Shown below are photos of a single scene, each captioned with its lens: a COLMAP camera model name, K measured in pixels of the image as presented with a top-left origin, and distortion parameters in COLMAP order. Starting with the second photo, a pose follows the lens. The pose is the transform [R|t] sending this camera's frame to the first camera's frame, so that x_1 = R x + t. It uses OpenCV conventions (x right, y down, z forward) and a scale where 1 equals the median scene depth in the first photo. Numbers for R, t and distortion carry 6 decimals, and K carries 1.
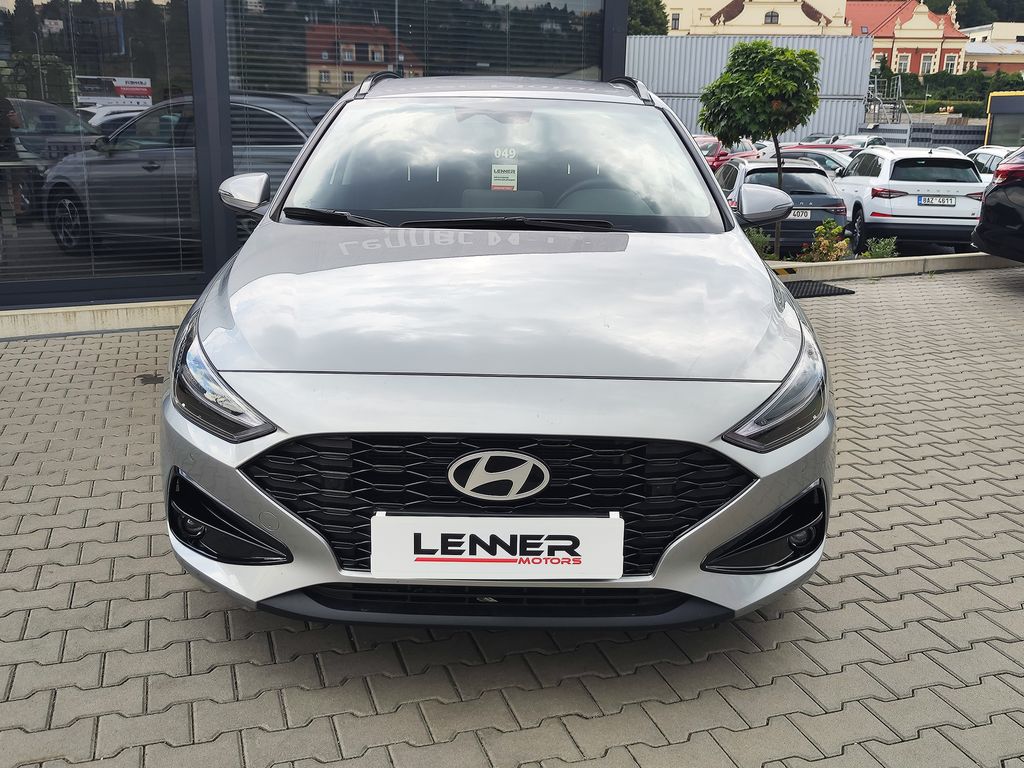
lens RADIAL K [[981.4, 0, 515.8], [0, 981.4, 387.4], [0, 0, 1]] dist [-0.005434, 0.000000]
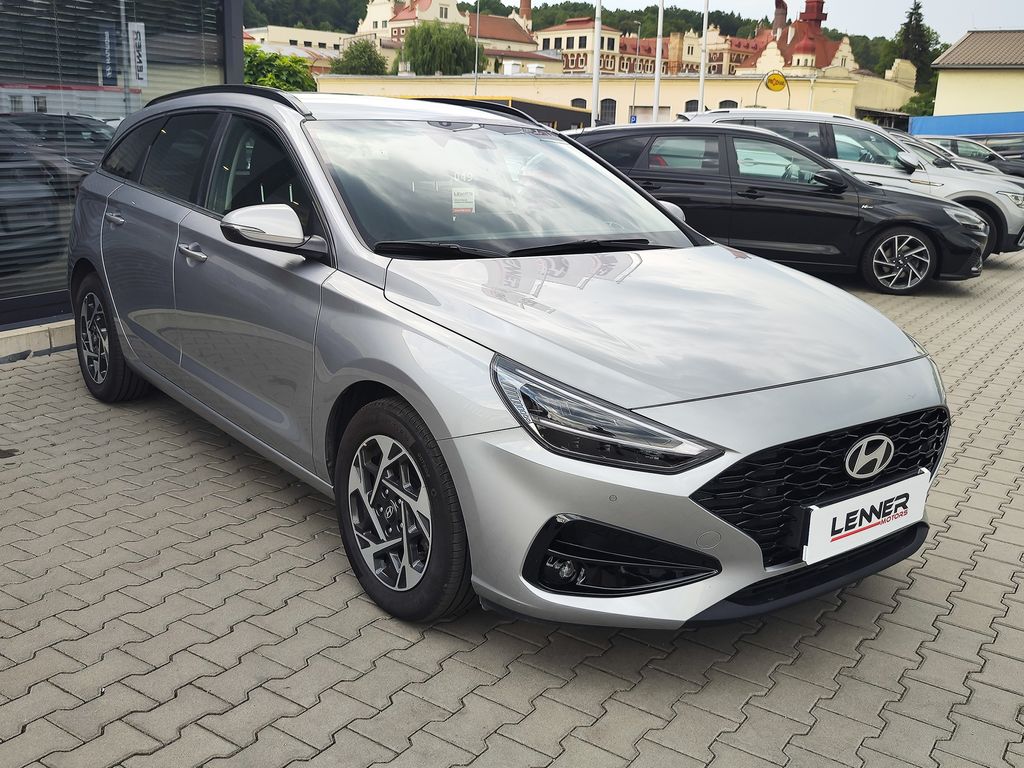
lens RADIAL K [[981.4, 0, 516.6], [0, 981.4, 380.0], [0, 0, 1]] dist [-0.005434, 0.000000]
pose [[0.797833, -0.130112, 0.588671, -1.059532], [0.131572, 0.990475, 0.040599, -0.109874], [-0.588346, 0.045062, 0.807353, 0.268098]]
